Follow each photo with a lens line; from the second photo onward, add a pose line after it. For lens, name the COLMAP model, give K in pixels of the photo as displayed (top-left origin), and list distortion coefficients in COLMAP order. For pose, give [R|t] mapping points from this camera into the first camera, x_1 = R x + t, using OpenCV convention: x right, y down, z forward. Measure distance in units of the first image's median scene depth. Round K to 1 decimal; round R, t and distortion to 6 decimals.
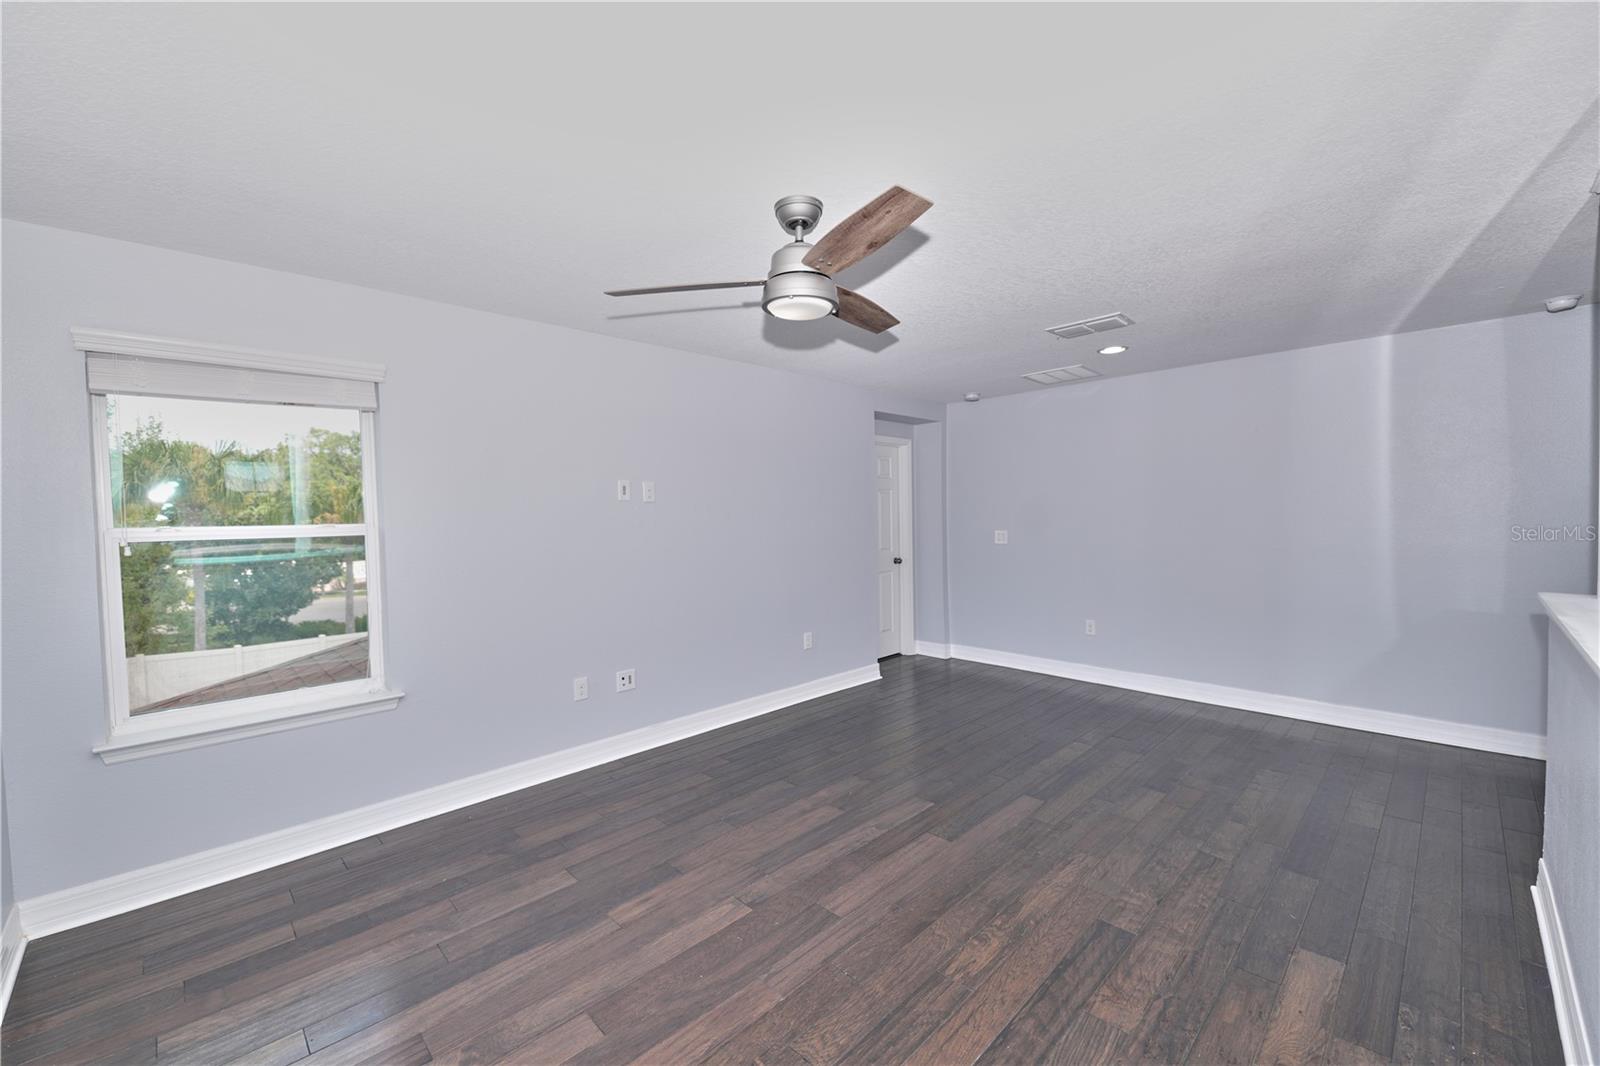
lens RADIAL K [[639.5, 0, 798.9], [0, 639.5, 538.5], [0, 0, 1]] dist [0.001315, -0.000390]
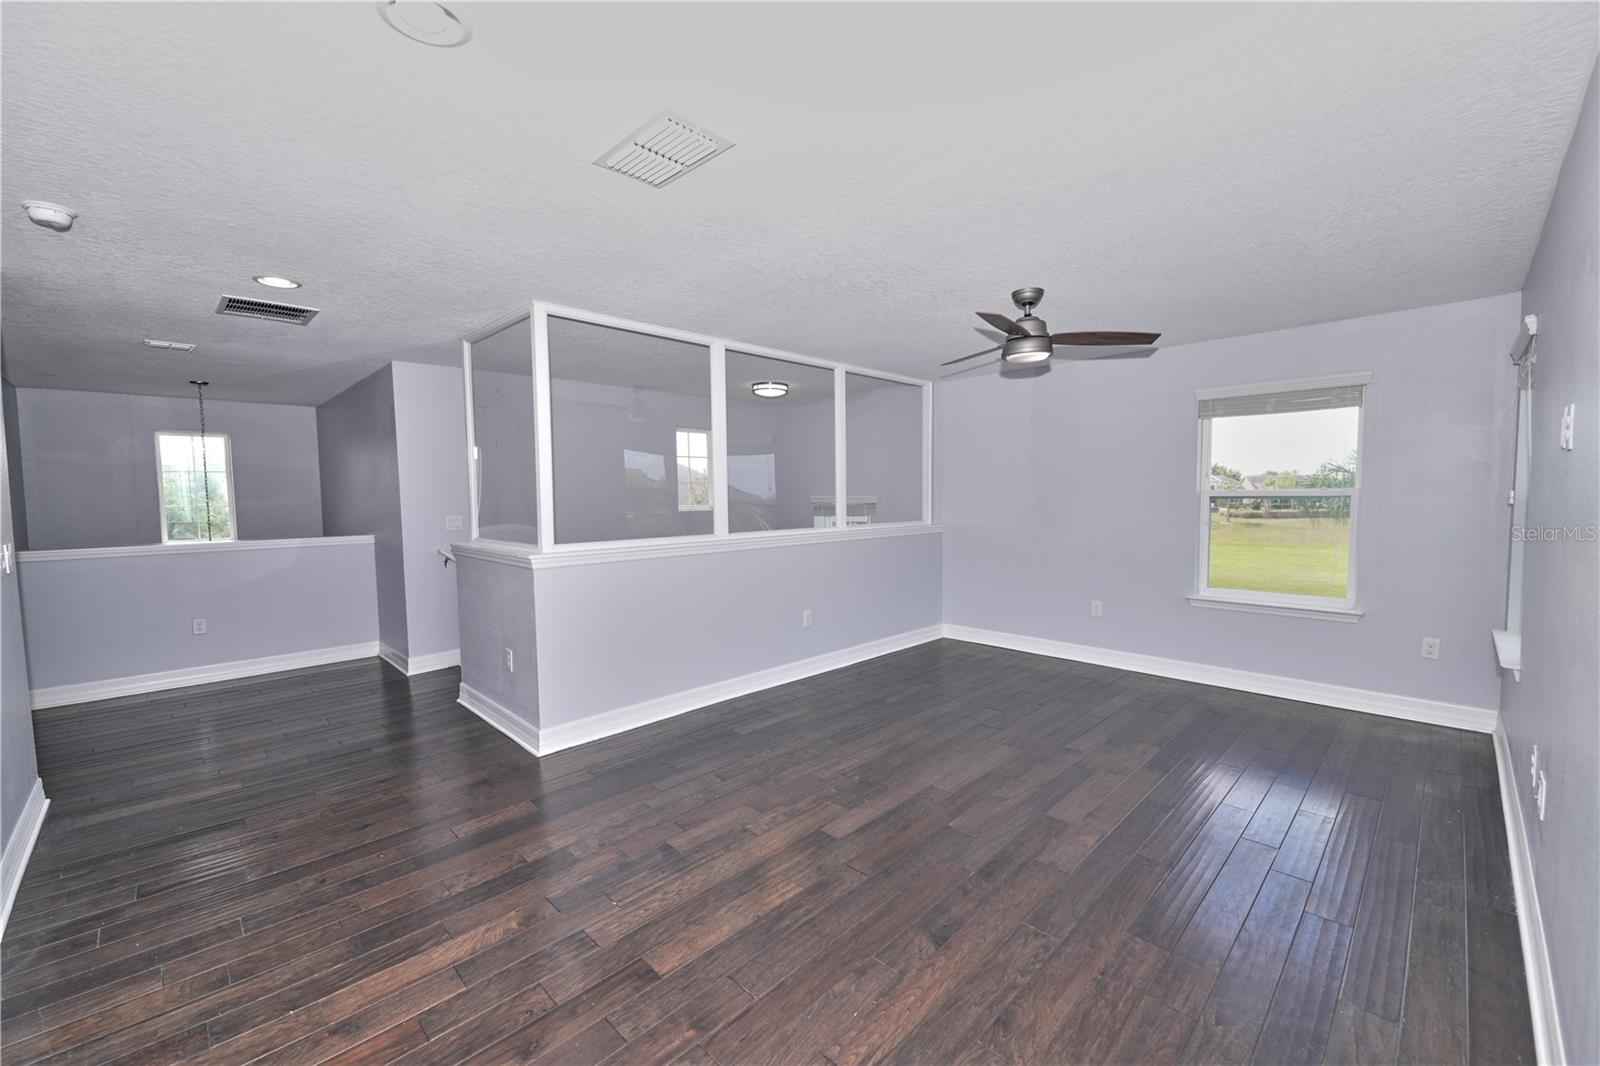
lens RADIAL K [[639.5, 0, 798.9], [0, 639.5, 538.5], [0, 0, 1]] dist [0.001315, -0.000390]
pose [[-0.999515, 0.031070, 0.001924, 0.440320], [0.031087, 0.993033, 0.113661, -0.085236], [0.001620, 0.113666, -0.993518, 2.000440]]
